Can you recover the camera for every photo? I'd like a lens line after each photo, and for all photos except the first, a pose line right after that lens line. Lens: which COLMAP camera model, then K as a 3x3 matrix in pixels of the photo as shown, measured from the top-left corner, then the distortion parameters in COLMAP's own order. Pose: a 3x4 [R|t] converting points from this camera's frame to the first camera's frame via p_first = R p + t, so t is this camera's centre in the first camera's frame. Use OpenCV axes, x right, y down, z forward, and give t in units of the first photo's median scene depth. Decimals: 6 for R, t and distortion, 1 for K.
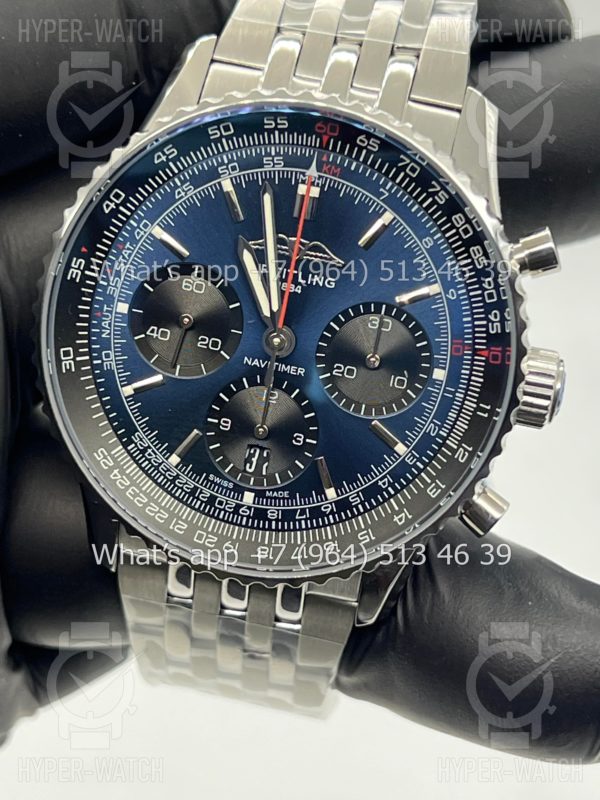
lens RADIAL K [[1832.3, 0, 301.4], [0, 1832.3, 397.0], [0, 0, 1]] dist [0.413970, 0.000000]
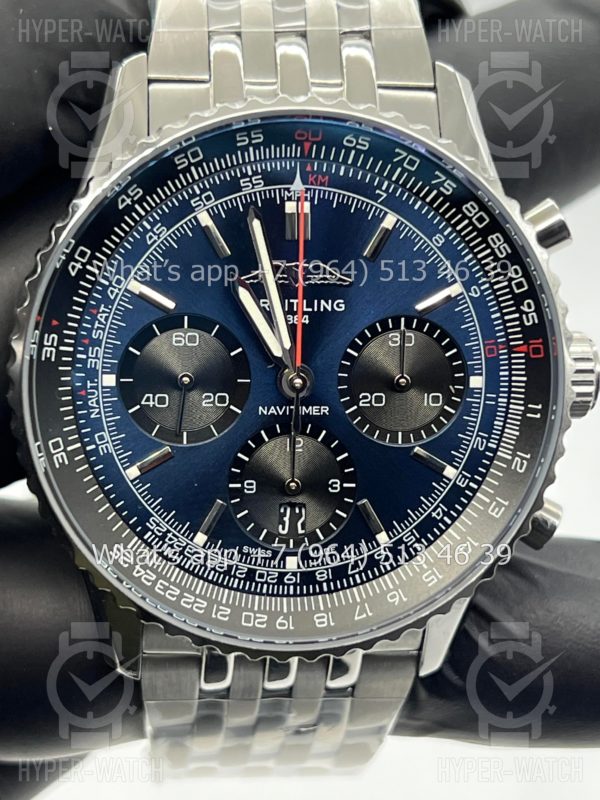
lens RADIAL K [[1832.3, 0, 296.8], [0, 1832.3, 404.5], [0, 0, 1]] dist [0.413970, 0.000000]
pose [[0.956763, -0.203007, 0.208308, -0.196779], [0.202070, 0.979026, 0.026001, -0.042318], [-0.209218, 0.017217, 0.977718, 0.139558]]
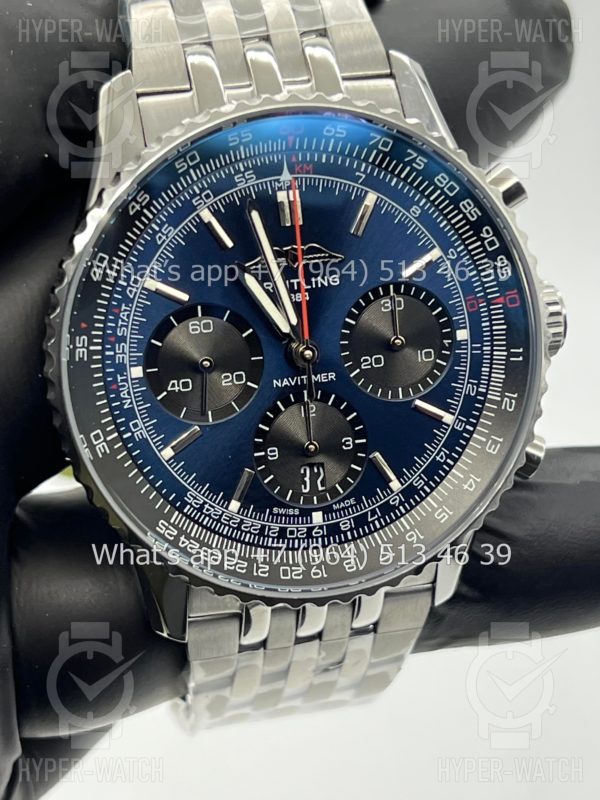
lens RADIAL K [[1832.3, 0, 300.2], [0, 1832.3, 400.2], [0, 0, 1]] dist [0.413970, 0.000000]
pose [[0.900084, -0.317120, 0.298805, -0.310675], [0.313876, 0.947557, 0.060155, -0.065729], [-0.302211, 0.039643, 0.952416, 0.078773]]
